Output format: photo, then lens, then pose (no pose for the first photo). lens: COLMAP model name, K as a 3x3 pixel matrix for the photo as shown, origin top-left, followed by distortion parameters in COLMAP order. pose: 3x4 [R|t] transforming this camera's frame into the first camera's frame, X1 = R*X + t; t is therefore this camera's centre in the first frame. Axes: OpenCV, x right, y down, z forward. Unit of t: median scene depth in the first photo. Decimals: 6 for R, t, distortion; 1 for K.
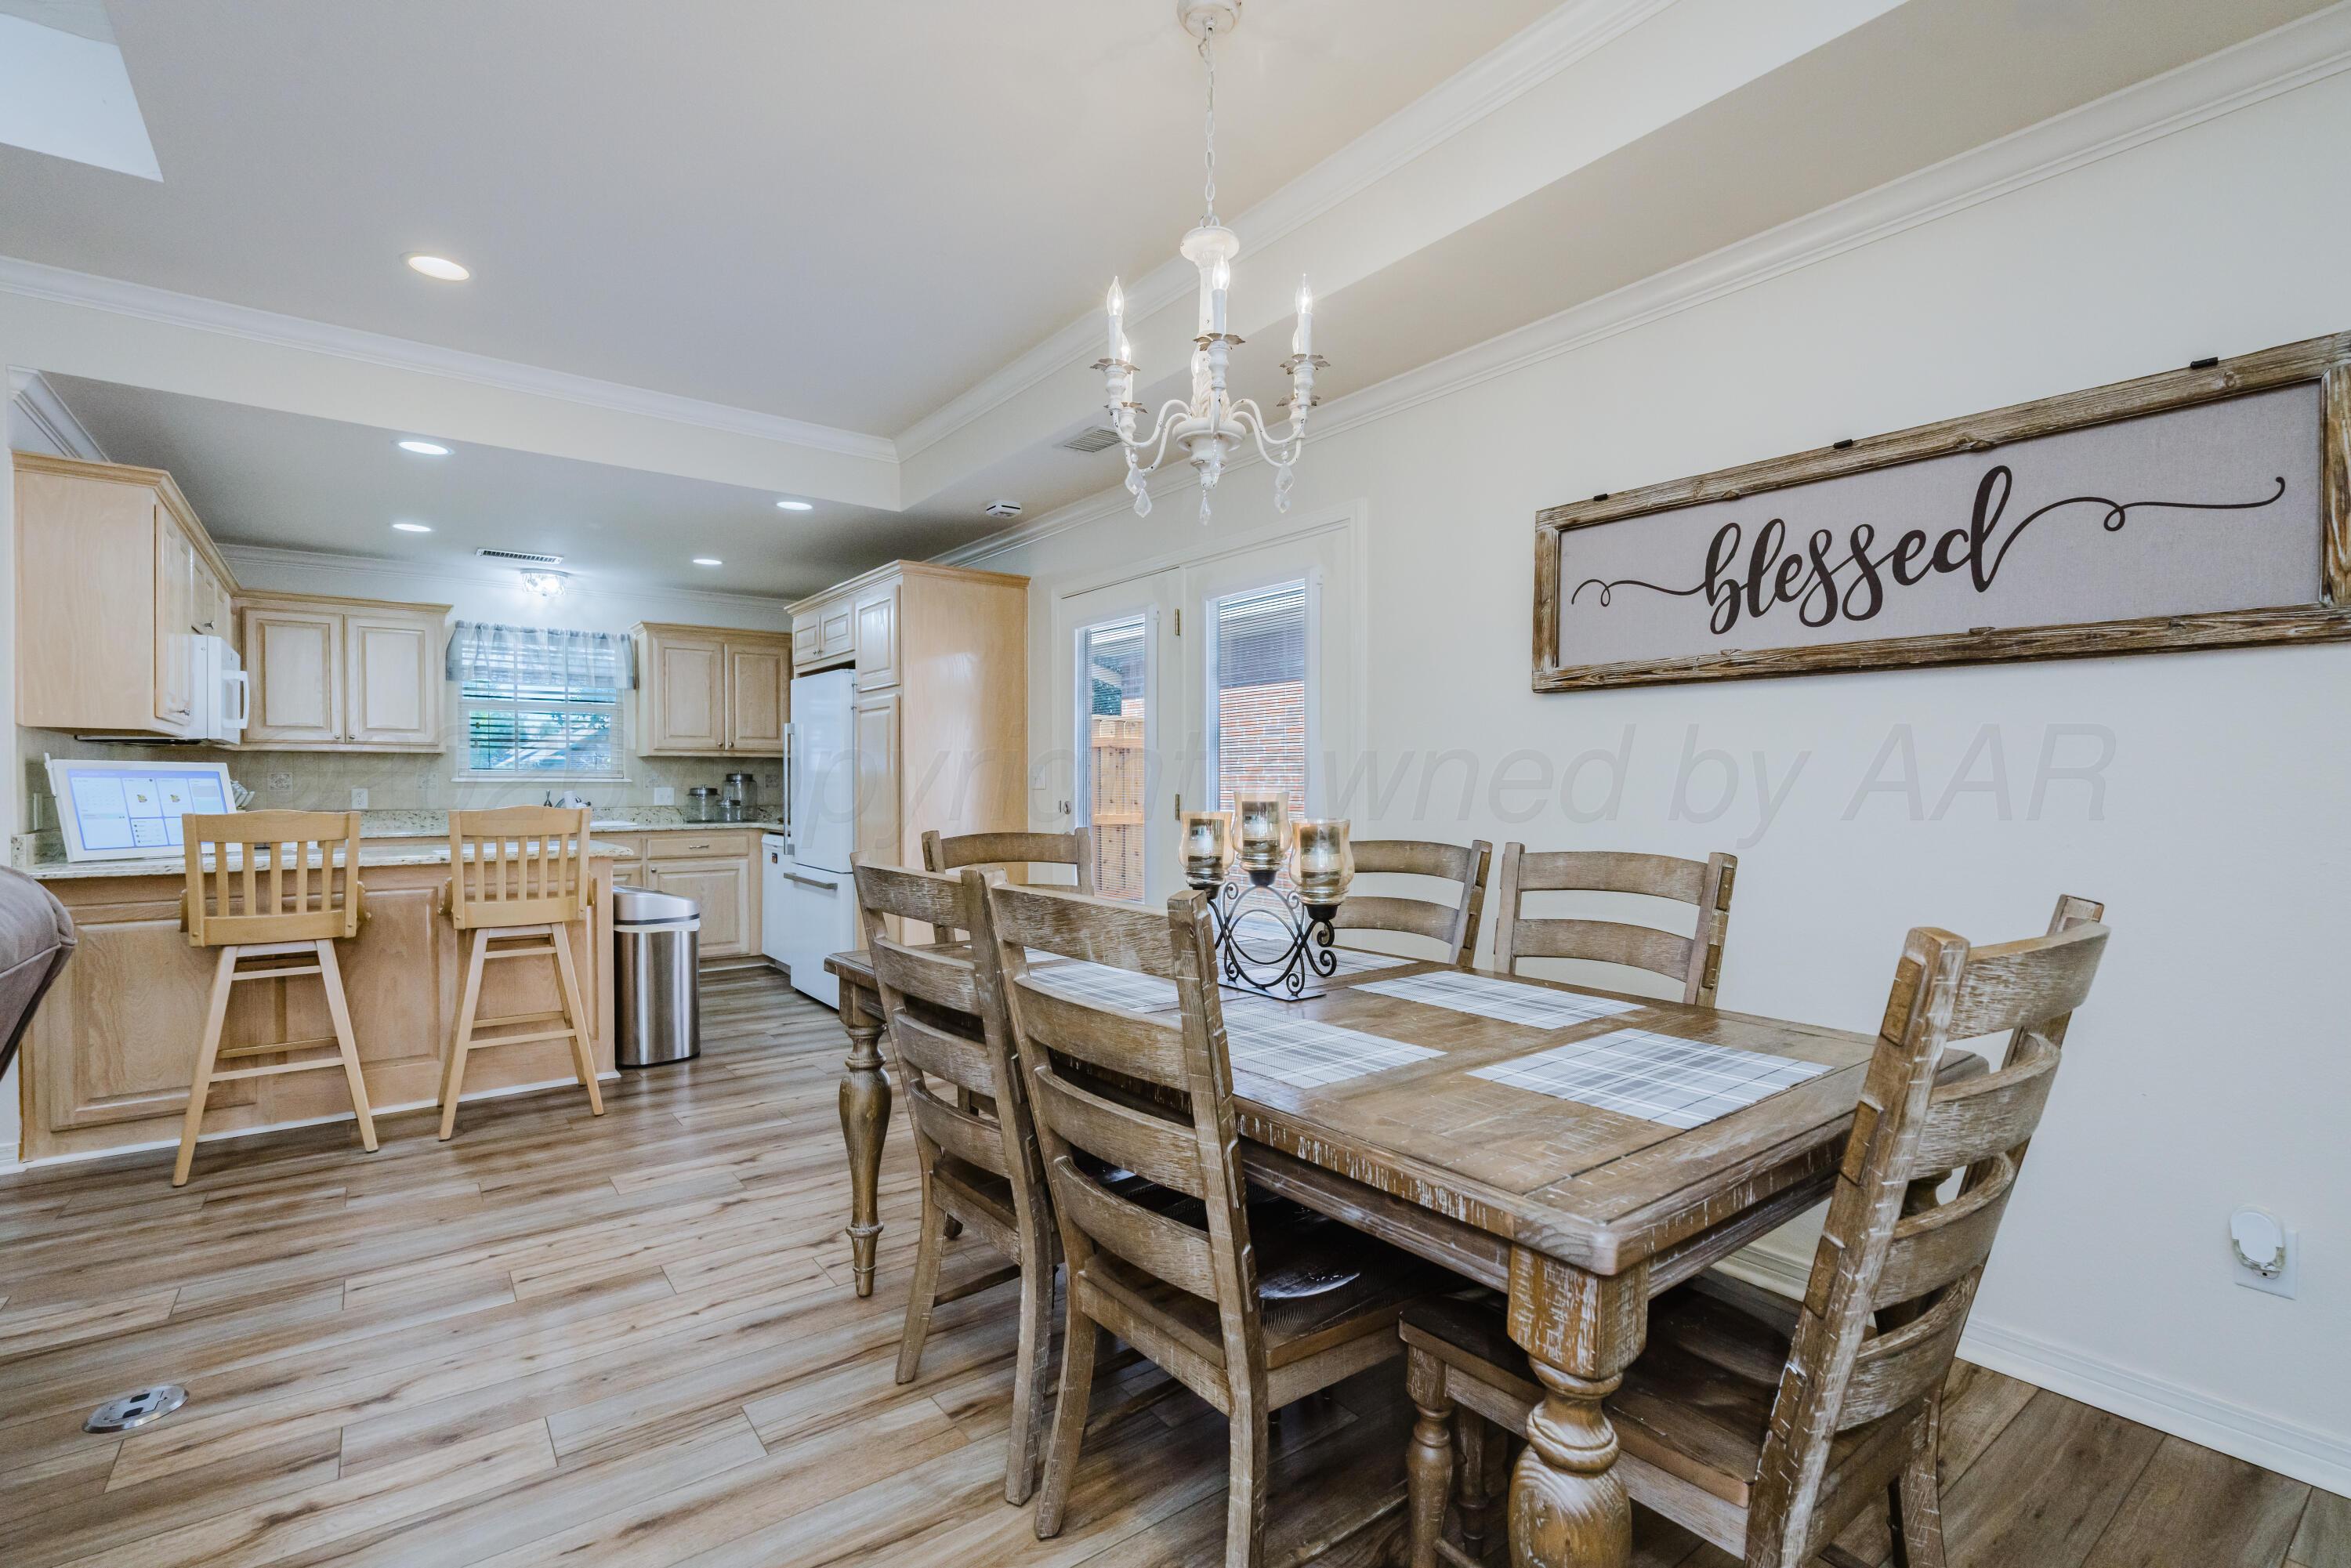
lens RADIAL K [[1062.7, 0, 1181.6], [0, 1062.7, 788.8], [0, 0, 1]] dist [0.002183, 0.000182]
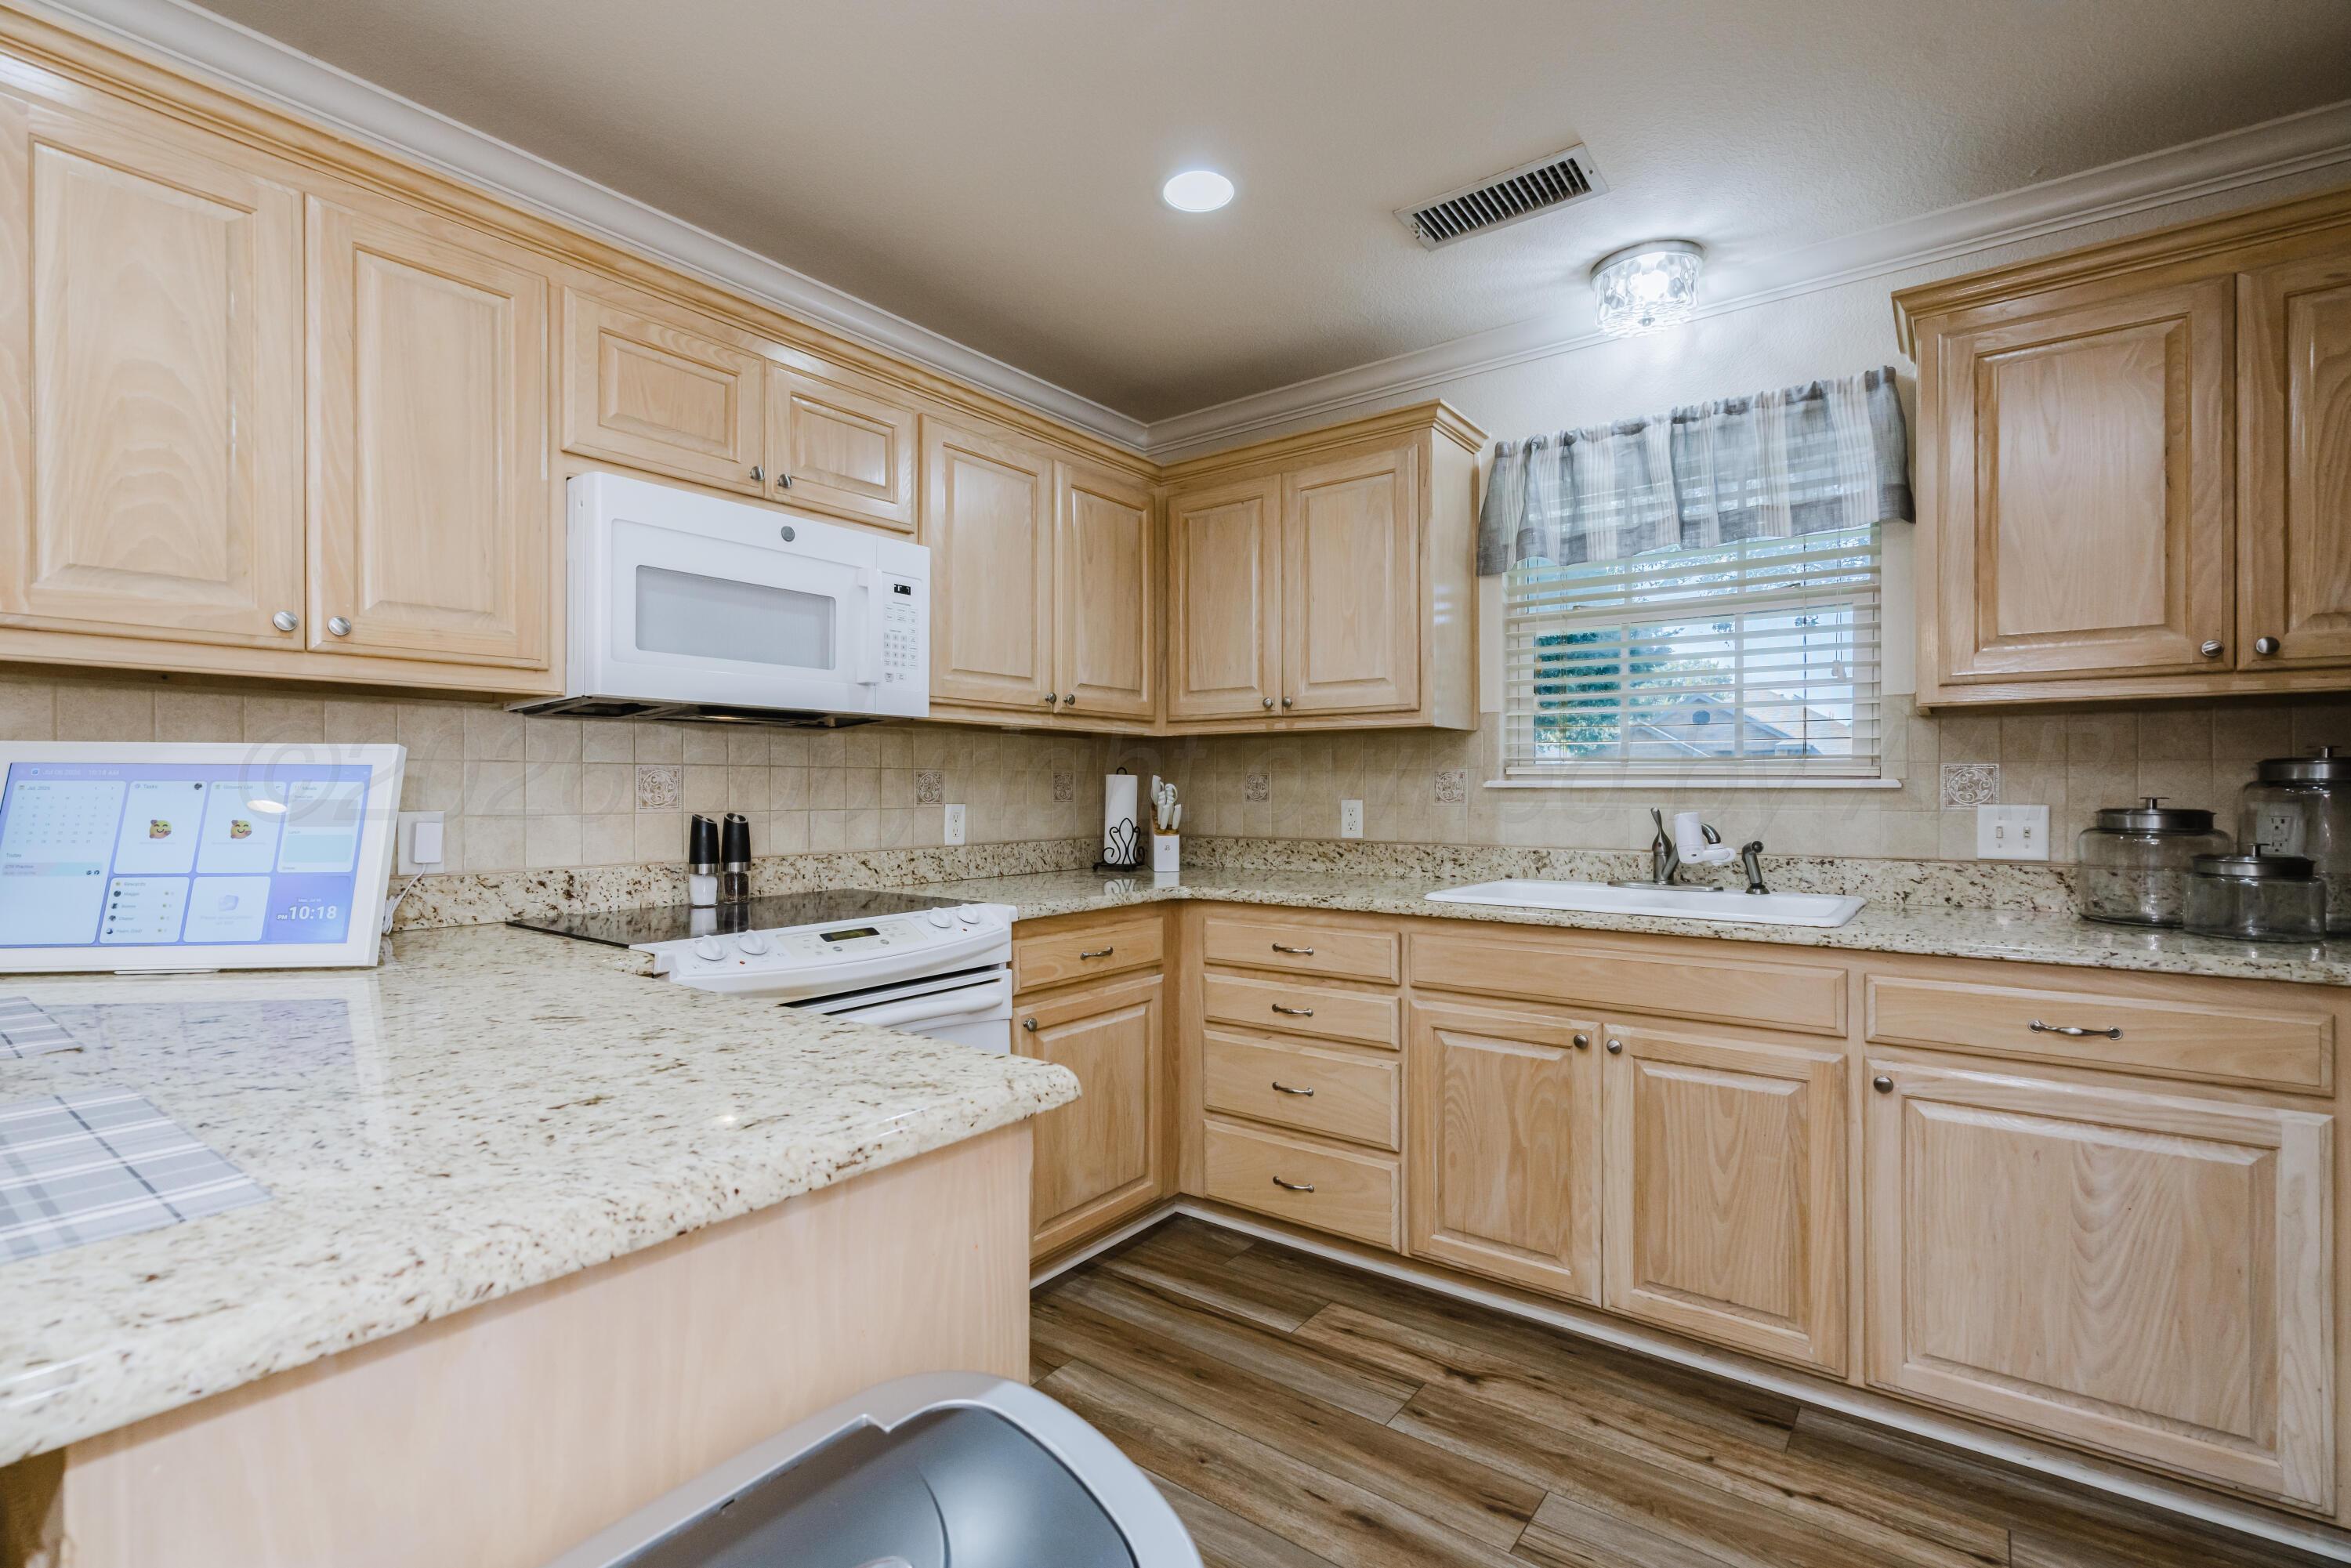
lens RADIAL K [[1052.3, 0, 1168.9], [0, 1052.3, 796.2], [0, 0, 1]] dist [-0.002249, 0.000852]
pose [[0.262701, 0.007879, -0.964845, -0.412082], [-0.006248, 0.999960, 0.006465, -0.007956], [0.964857, 0.004330, 0.262740, 1.133768]]
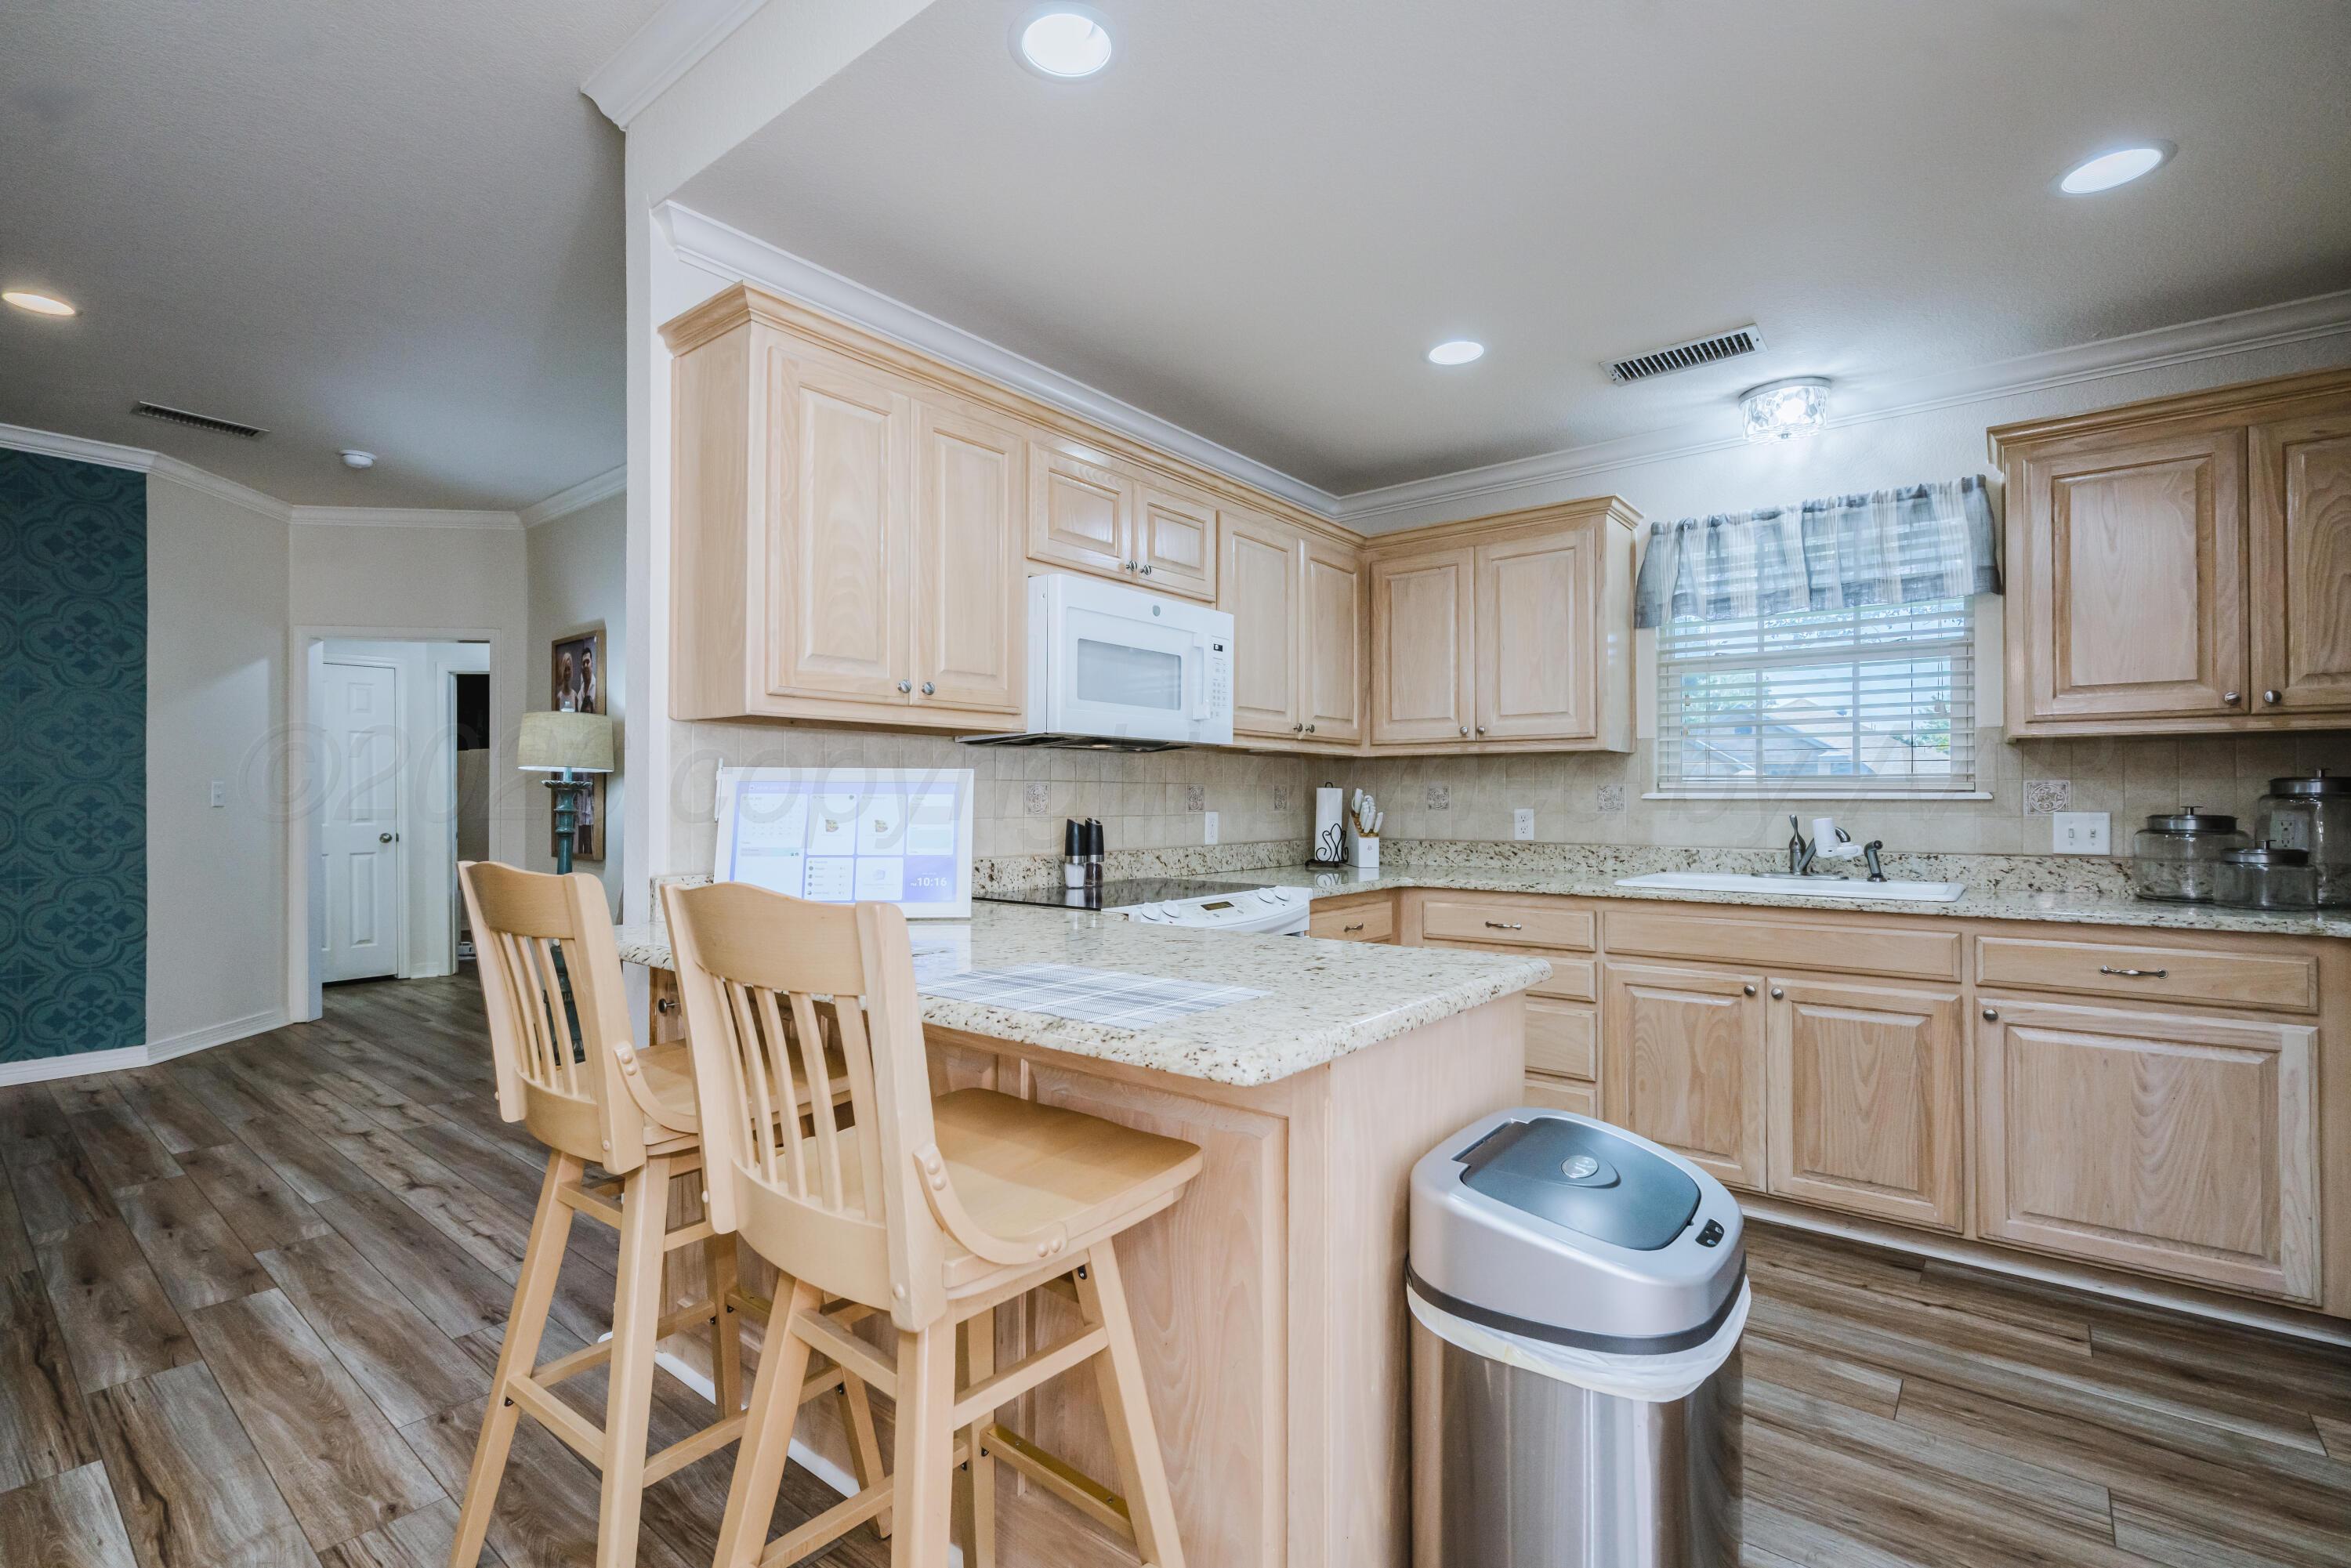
lens RADIAL K [[1052.3, 0, 1168.9], [0, 1052.3, 796.2], [0, 0, 1]] dist [-0.002249, 0.000852]
pose [[0.238193, -0.001852, -0.971216, -0.277435], [-0.006988, 0.999969, -0.003621, -0.006611], [0.971193, 0.007649, 0.238172, 0.927082]]
